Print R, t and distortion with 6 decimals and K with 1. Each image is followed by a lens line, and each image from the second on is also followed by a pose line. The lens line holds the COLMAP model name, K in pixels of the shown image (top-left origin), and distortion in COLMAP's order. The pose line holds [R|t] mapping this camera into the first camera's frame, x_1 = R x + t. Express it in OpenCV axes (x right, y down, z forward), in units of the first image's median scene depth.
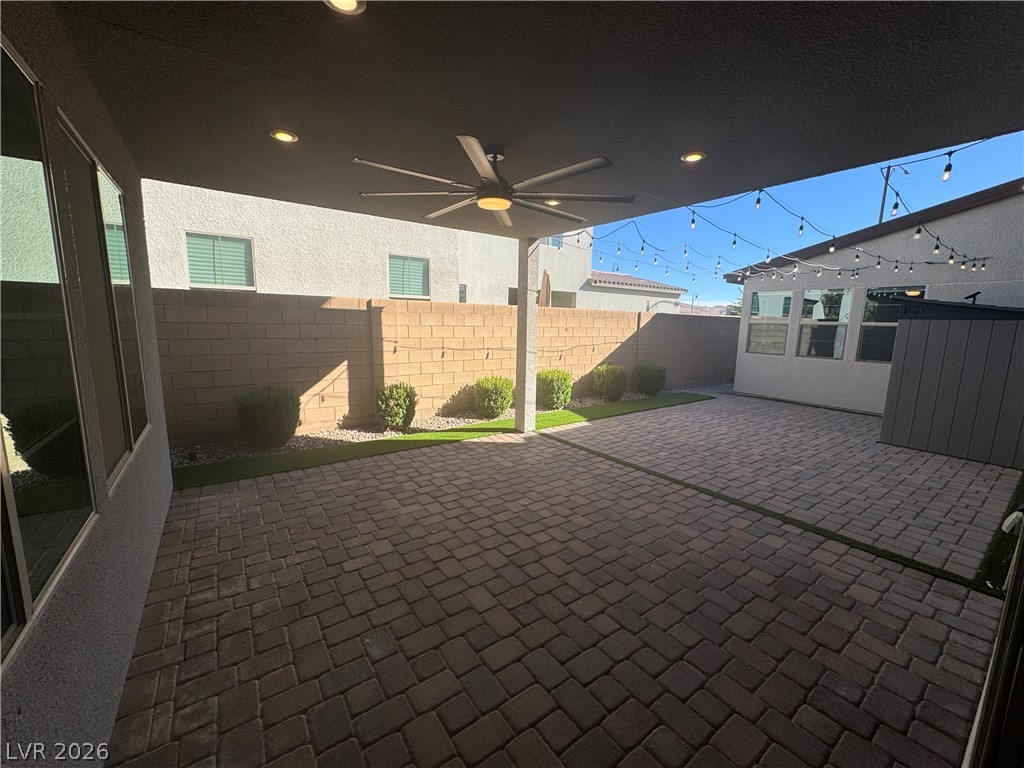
lens RADIAL K [[407.0, 0, 510.8], [0, 407.0, 386.2], [0, 0, 1]] dist [-0.002610, 0.000176]
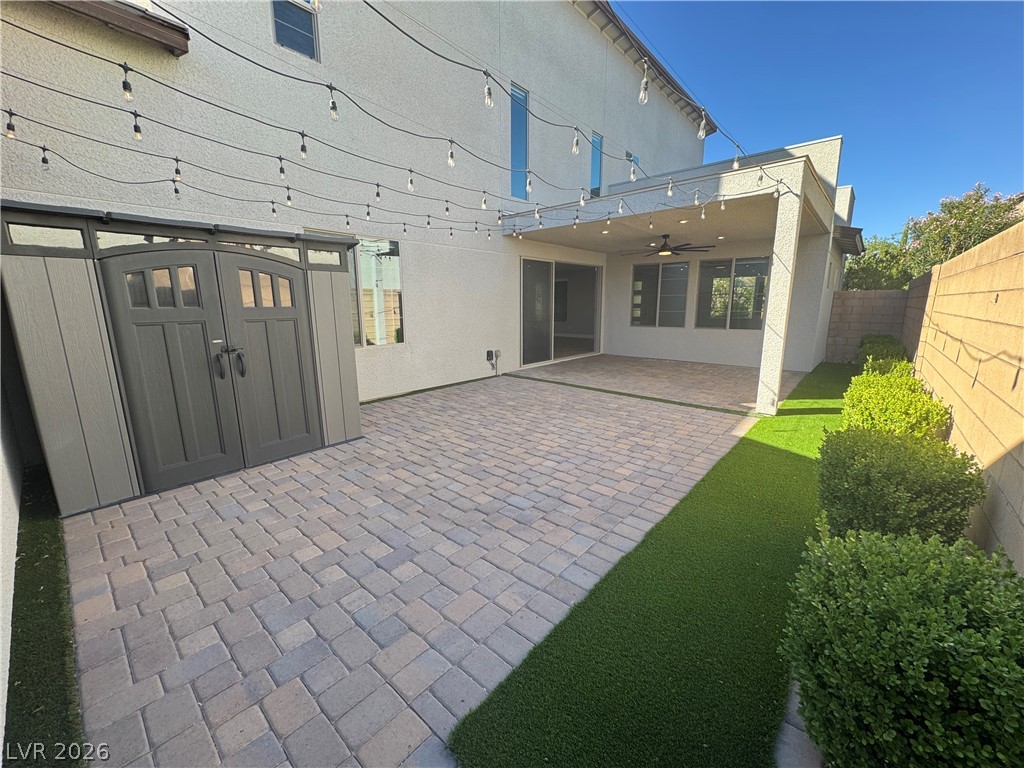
lens RADIAL K [[407.0, 0, 510.6], [0, 407.0, 381.8], [0, 0, 1]] dist [-0.002610, 0.000176]
pose [[-0.973435, 0.028407, -0.227195, 0.588917], [-0.051713, 0.939356, 0.339021, -0.170159], [0.223048, 0.341764, -0.912933, 1.260662]]
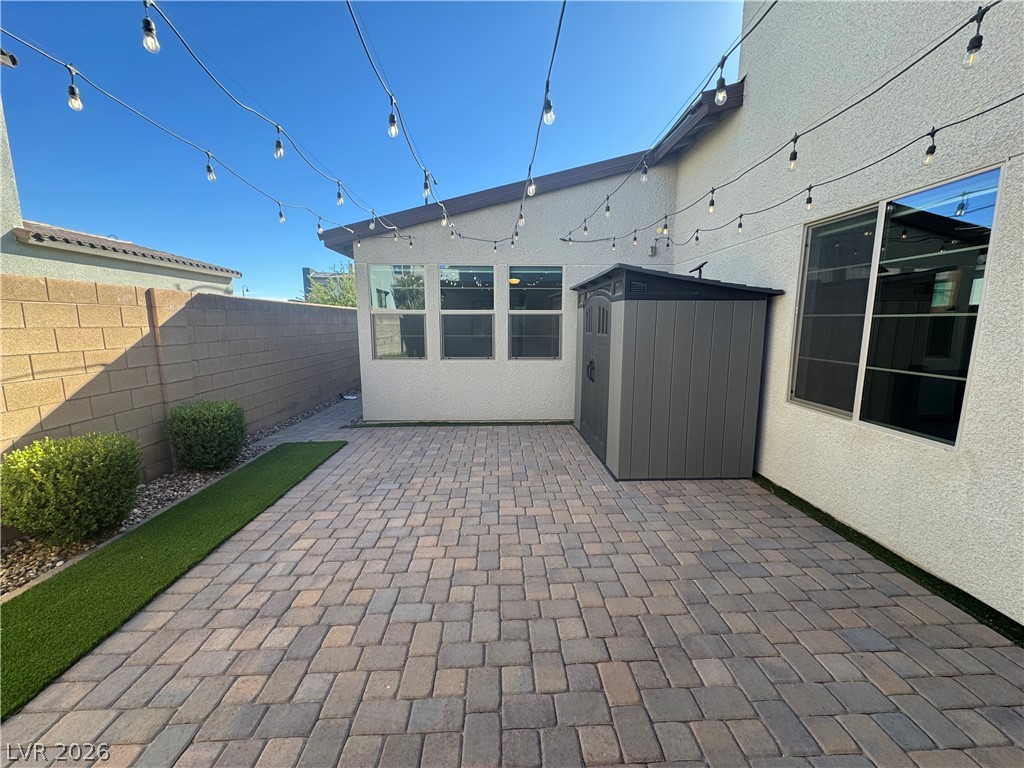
lens RADIAL K [[407.0, 0, 512.7], [0, 407.0, 383.8], [0, 0, 1]] dist [-0.002610, 0.000176]
pose [[0.548313, -0.146224, 0.823390, 0.193780], [0.144601, 0.986342, 0.078869, -0.075225], [-0.823677, 0.075818, 0.561968, 0.546323]]
